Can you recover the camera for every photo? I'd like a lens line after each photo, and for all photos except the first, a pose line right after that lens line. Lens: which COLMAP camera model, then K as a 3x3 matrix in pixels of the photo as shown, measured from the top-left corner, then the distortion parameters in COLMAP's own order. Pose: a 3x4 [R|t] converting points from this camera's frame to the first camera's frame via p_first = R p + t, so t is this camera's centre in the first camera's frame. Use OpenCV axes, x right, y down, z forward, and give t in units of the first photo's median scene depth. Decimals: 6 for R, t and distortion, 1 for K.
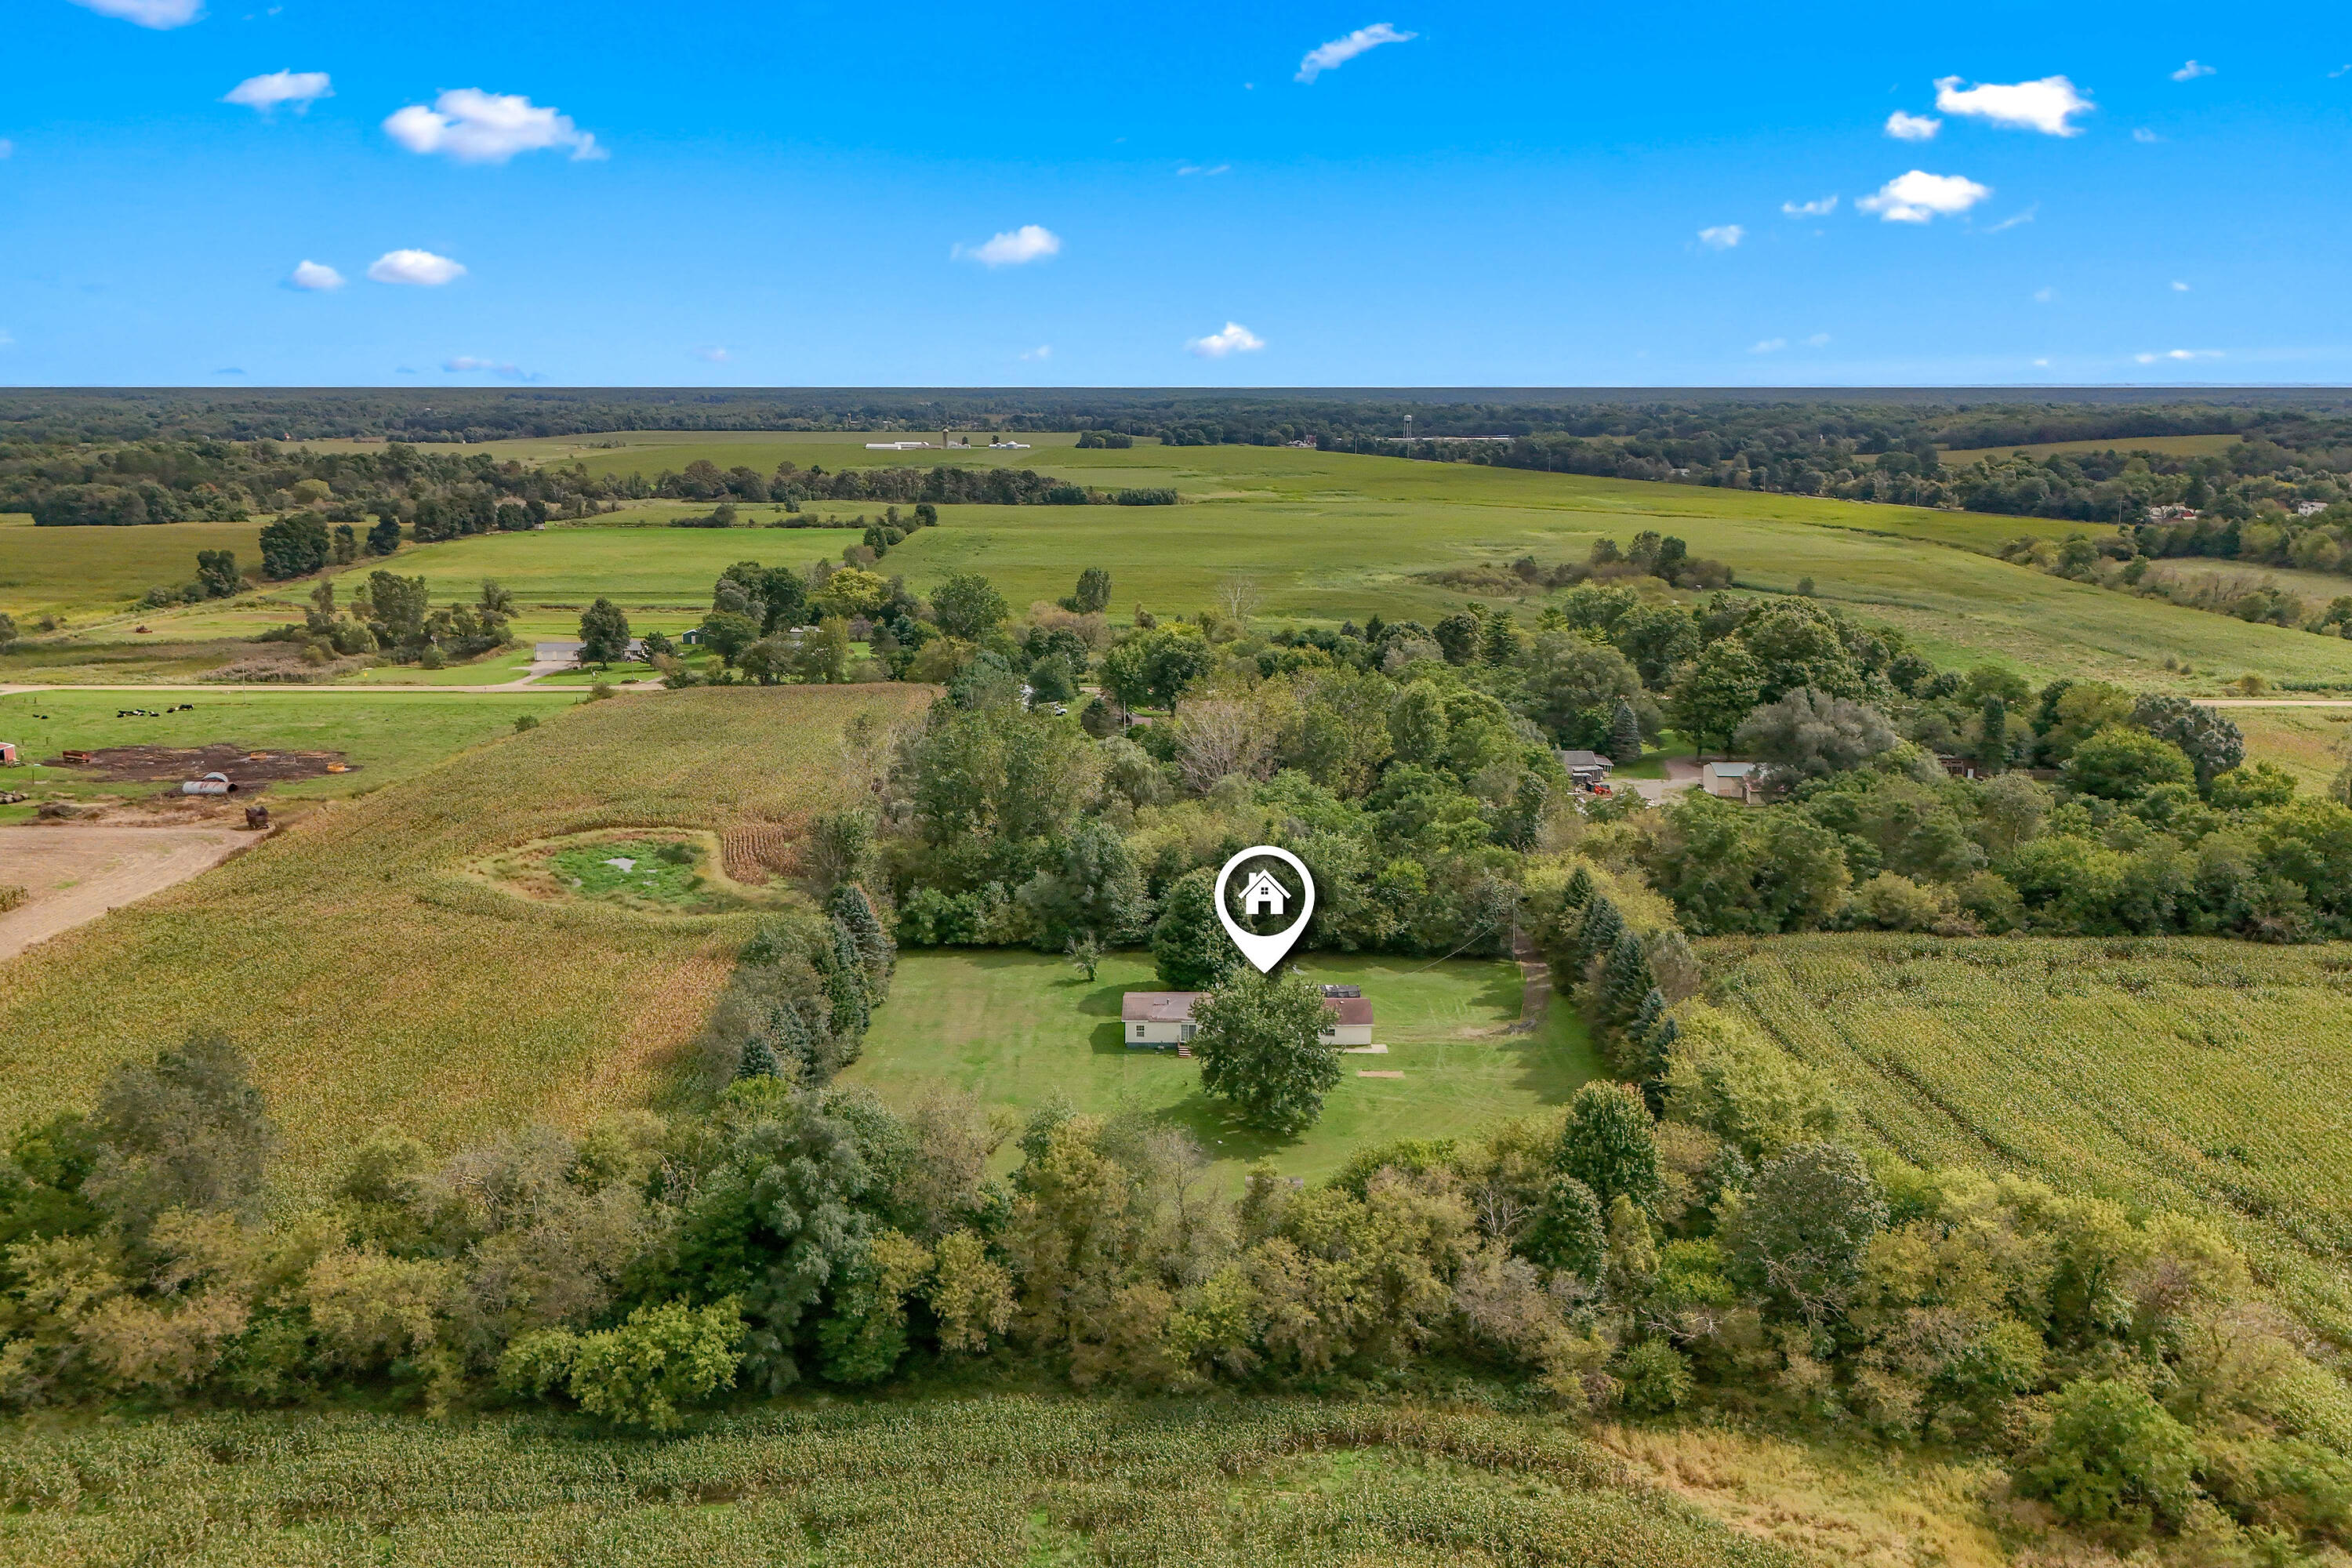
lens RADIAL K [[1723.7, 0, 1179.4], [0, 1723.7, 782.2], [0, 0, 1]] dist [0.082163, -0.077660]
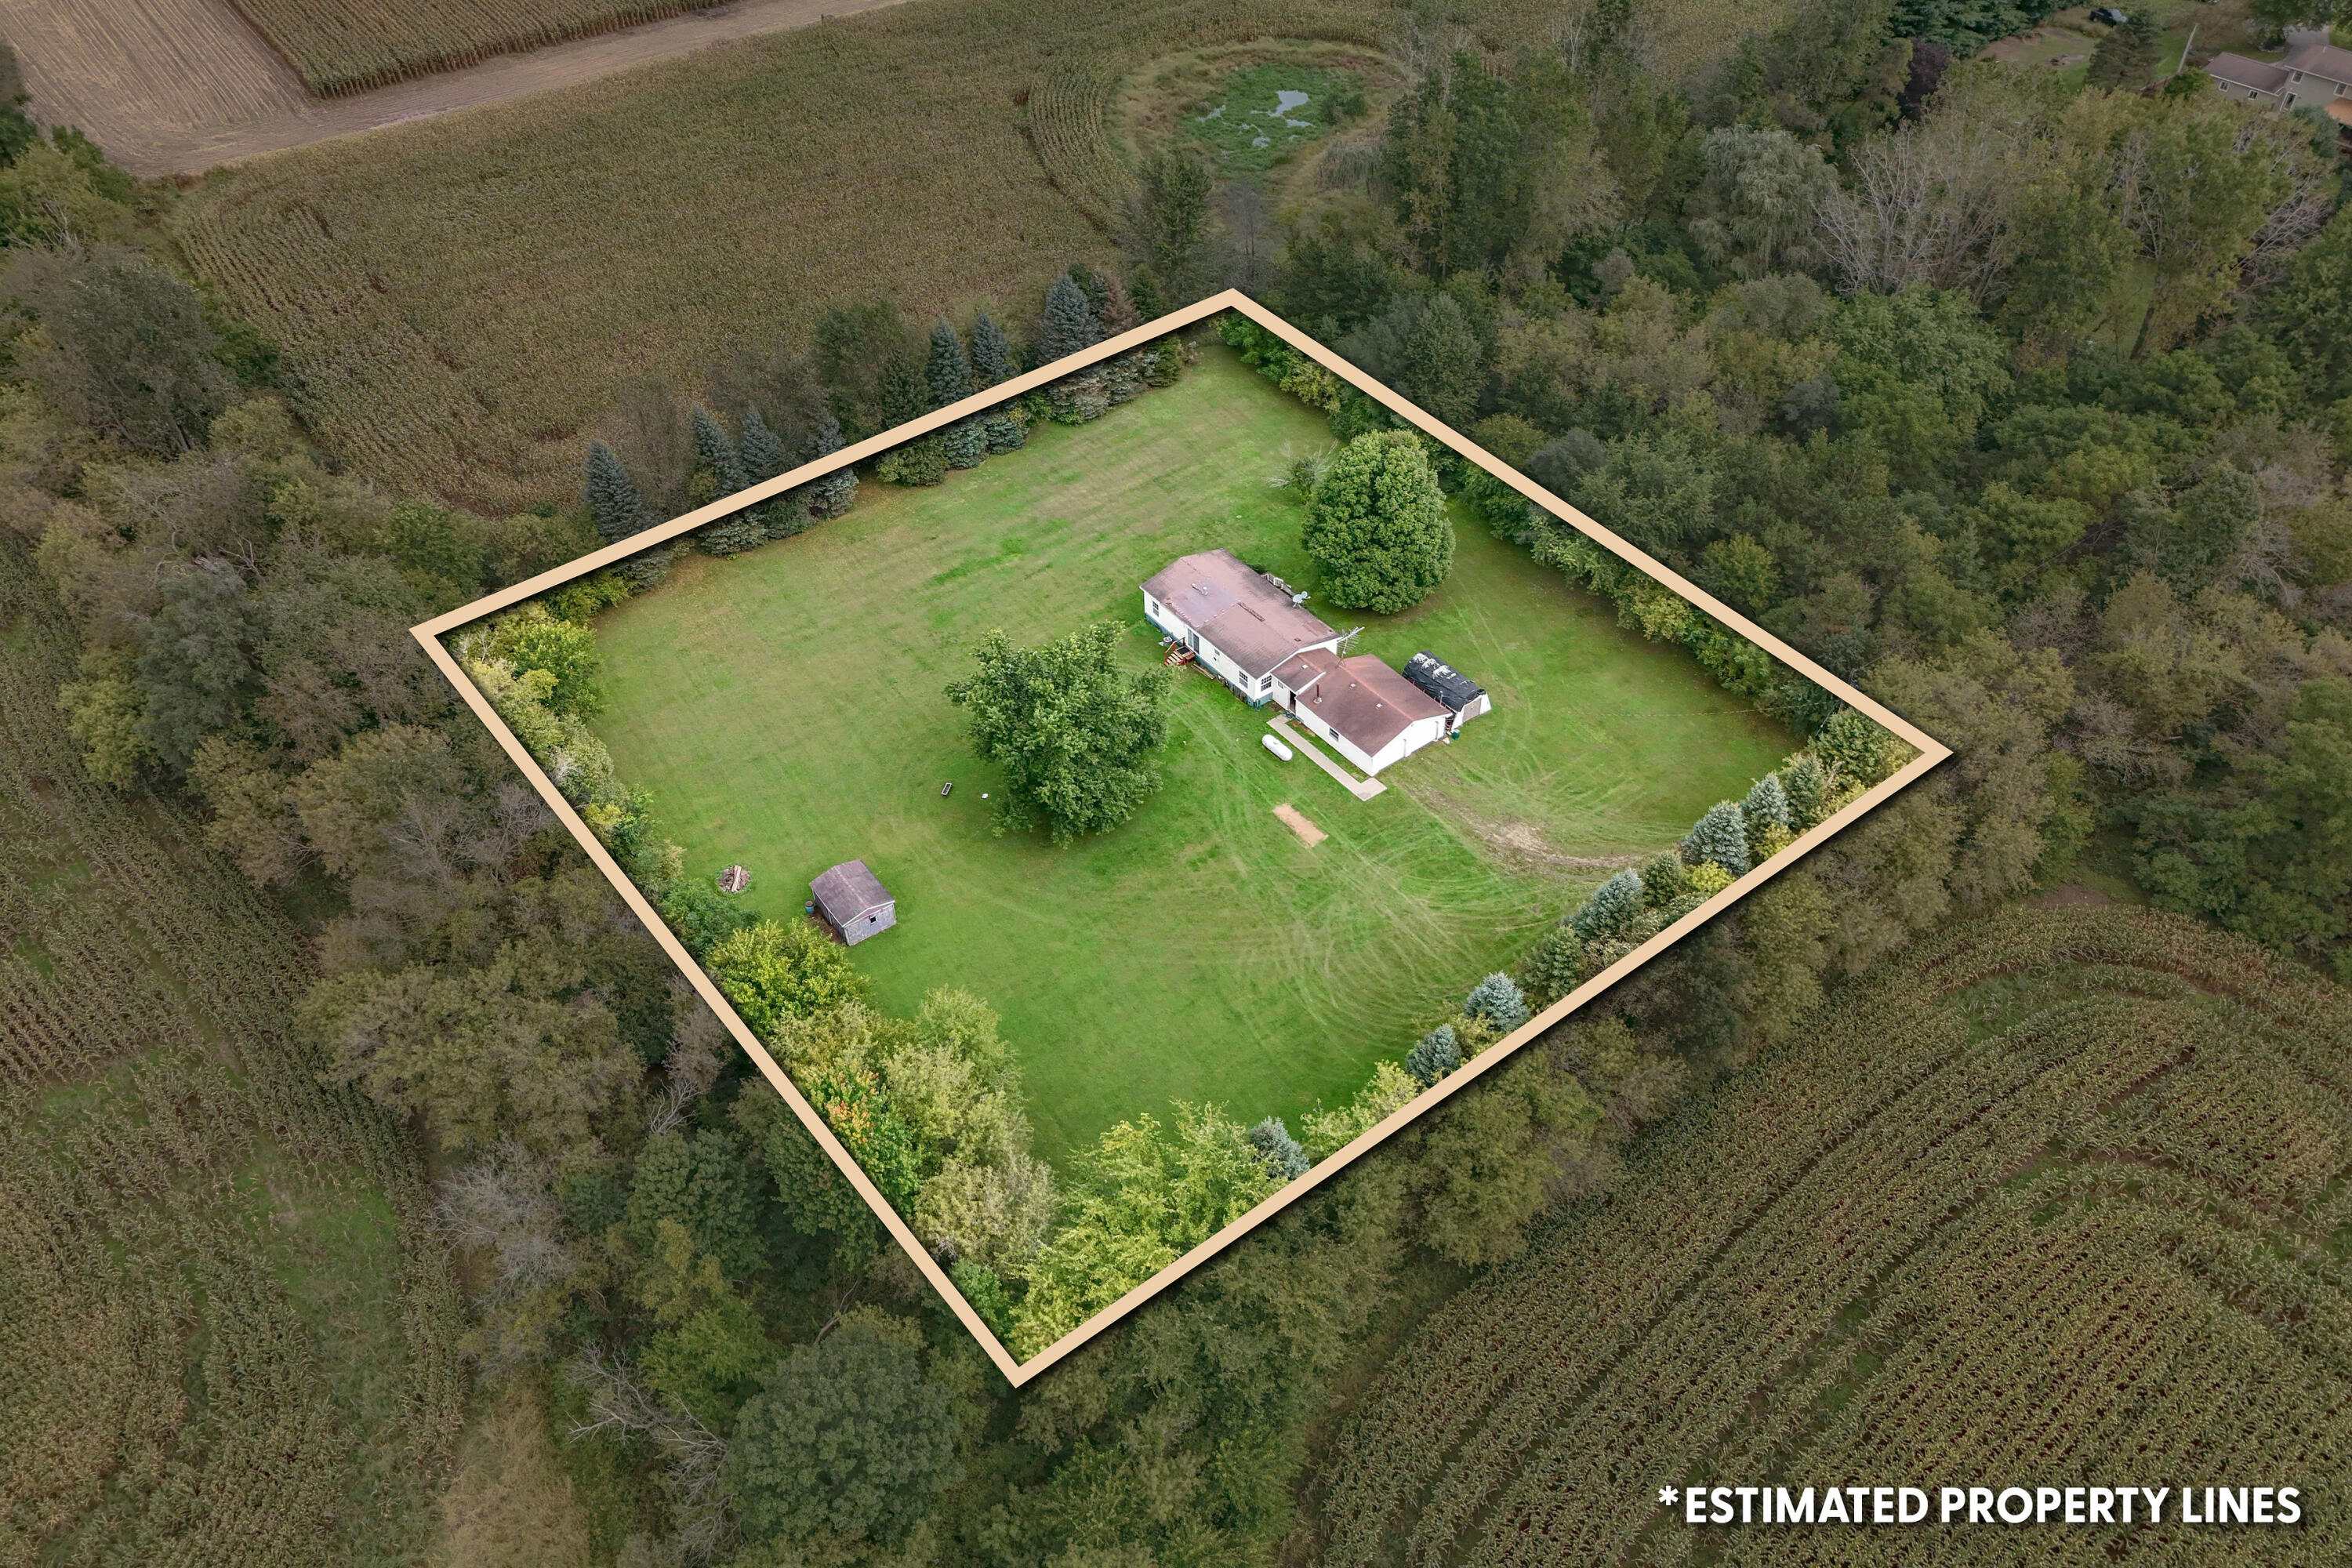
lens RADIAL K [[1723.7, 0, 1179.4], [0, 1723.7, 782.2], [0, 0, 1]] dist [0.082163, -0.077660]
pose [[0.612470, 0.533096, -0.583685, 0.321265], [-0.162215, 0.807426, 0.567230, -0.157589], [0.773671, -0.252729, 0.581000, 0.362382]]
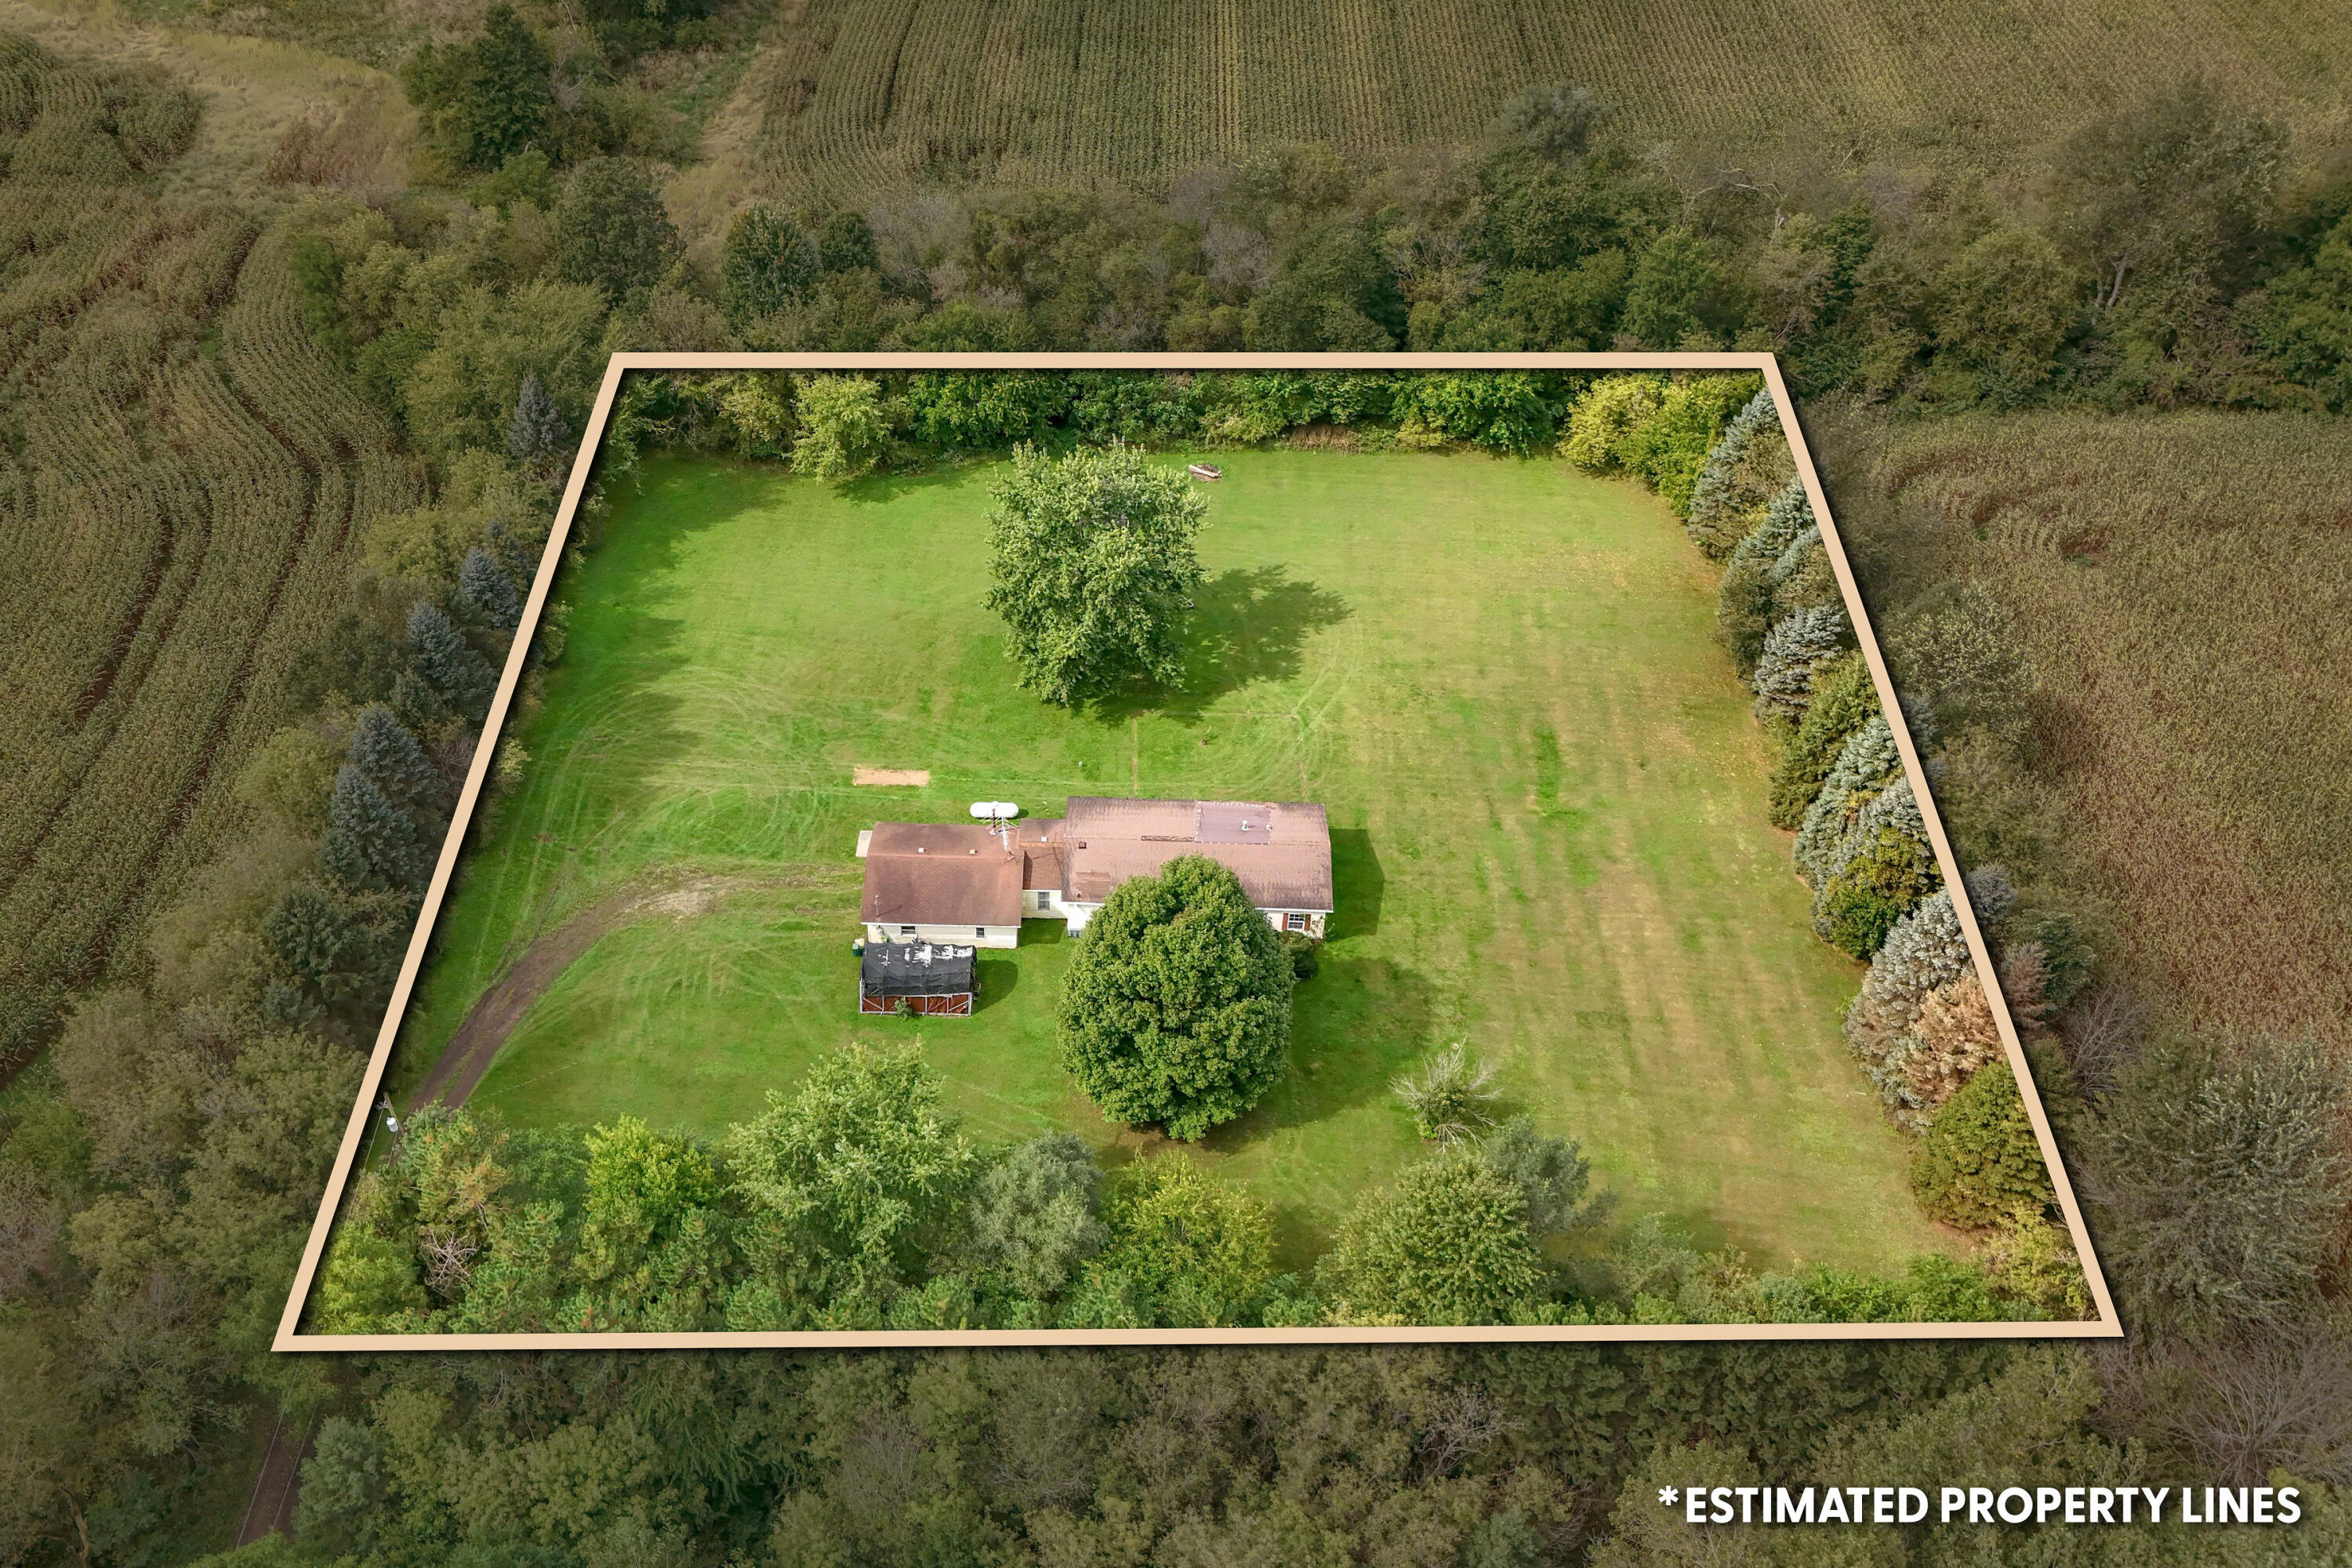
lens RADIAL K [[1894.7, 0, 1047.8], [0, 1894.7, 831.9], [0, 0, 1]] dist [0.067430, -0.052944]
pose [[-0.999246, -0.024572, 0.030063, 0.025670], [0.011904, 0.543104, 0.839581, -0.253533], [-0.036957, 0.839306, -0.542402, 0.903541]]
